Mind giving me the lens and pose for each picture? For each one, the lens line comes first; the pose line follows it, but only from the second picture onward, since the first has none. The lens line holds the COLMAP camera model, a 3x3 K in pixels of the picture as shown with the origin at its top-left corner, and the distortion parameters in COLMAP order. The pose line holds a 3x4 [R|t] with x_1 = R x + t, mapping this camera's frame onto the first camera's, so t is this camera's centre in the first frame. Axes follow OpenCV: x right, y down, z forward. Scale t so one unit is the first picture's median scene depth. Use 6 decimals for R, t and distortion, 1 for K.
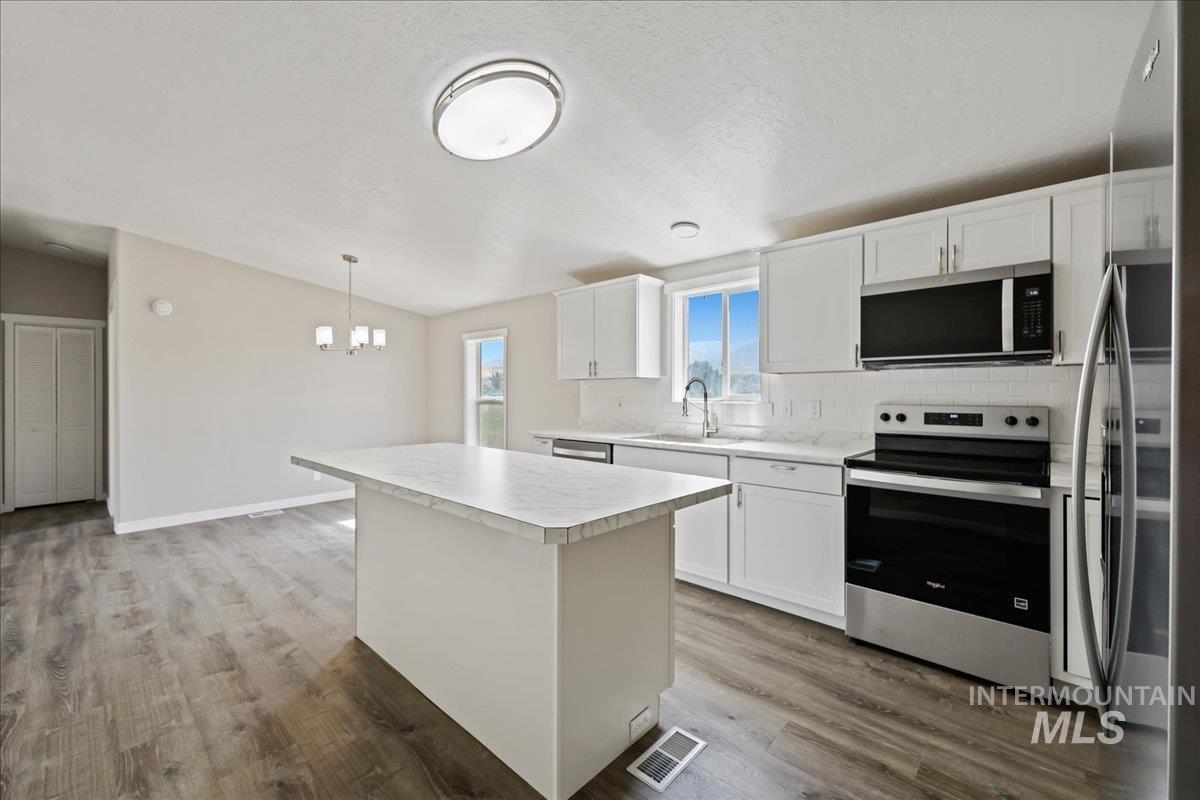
lens RADIAL K [[490.1, 0, 598.9], [0, 490.1, 395.9], [0, 0, 1]] dist [0.000006, -0.000292]
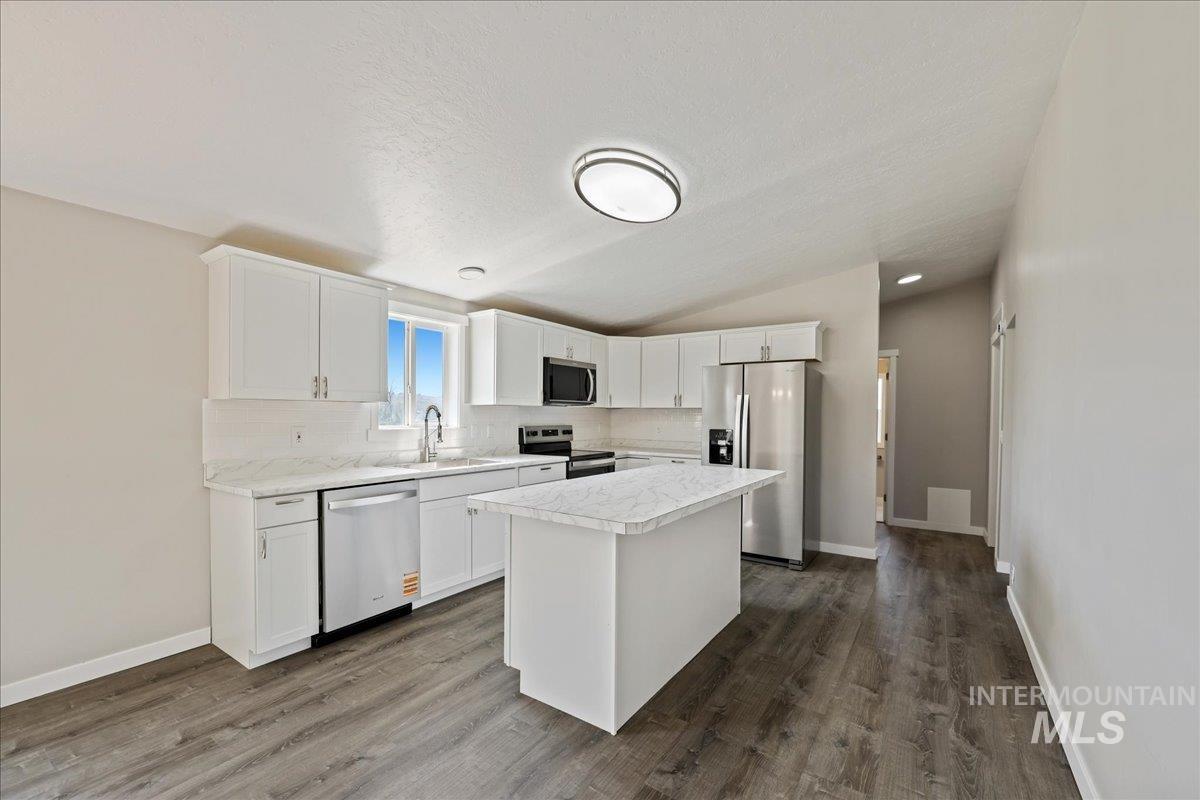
lens RADIAL K [[490.1, 0, 594.0], [0, 490.1, 422.0], [0, 0, 1]] dist [0.000006, -0.000292]
pose [[-0.132257, -0.017974, 0.991053, -1.258265], [-0.003738, 0.999838, 0.017634, -0.030724], [-0.991208, -0.001373, -0.132303, 1.127006]]
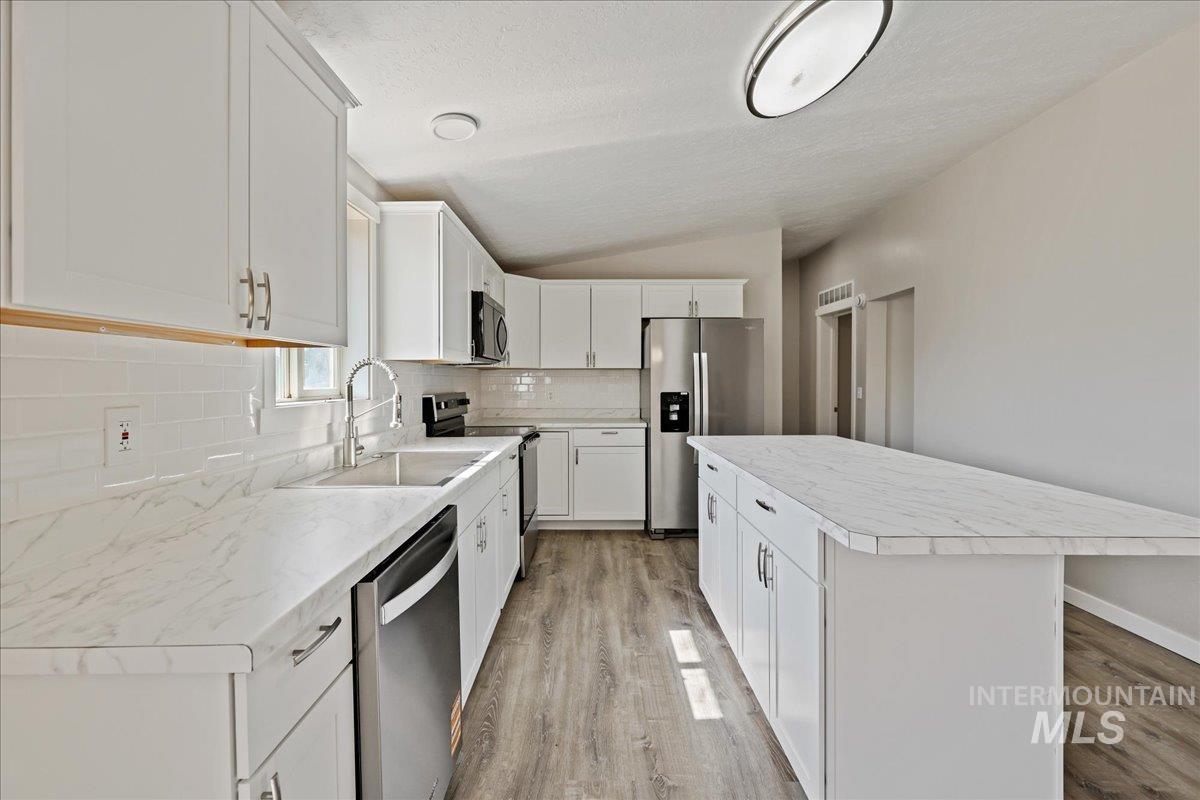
lens RADIAL K [[504.3, 0, 587.8], [0, 504.3, 382.7], [0, 0, 1]] dist [0.000878, 0.000051]
pose [[-0.669268, -0.004084, 0.743010, -0.551097], [0.003803, 0.999953, 0.008921, -0.019986], [-0.743011, 0.008796, -0.669221, 1.702324]]
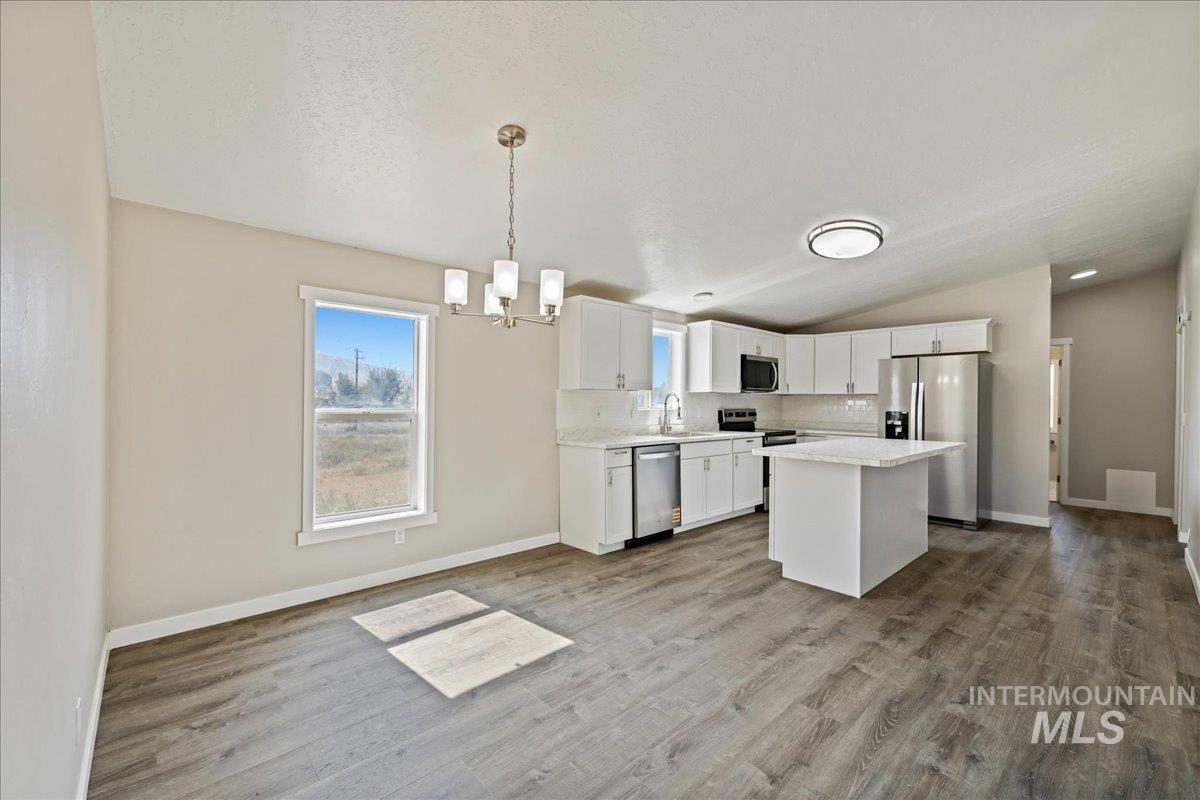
lens RADIAL K [[490.1, 0, 597.4], [0, 490.1, 404.5], [0, 0, 1]] dist [0.000006, -0.000292]
pose [[0.085495, -0.007060, 0.996314, -1.795095], [-0.002441, 0.999970, 0.007295, -0.018040], [-0.996336, -0.003056, 0.085475, 1.551919]]
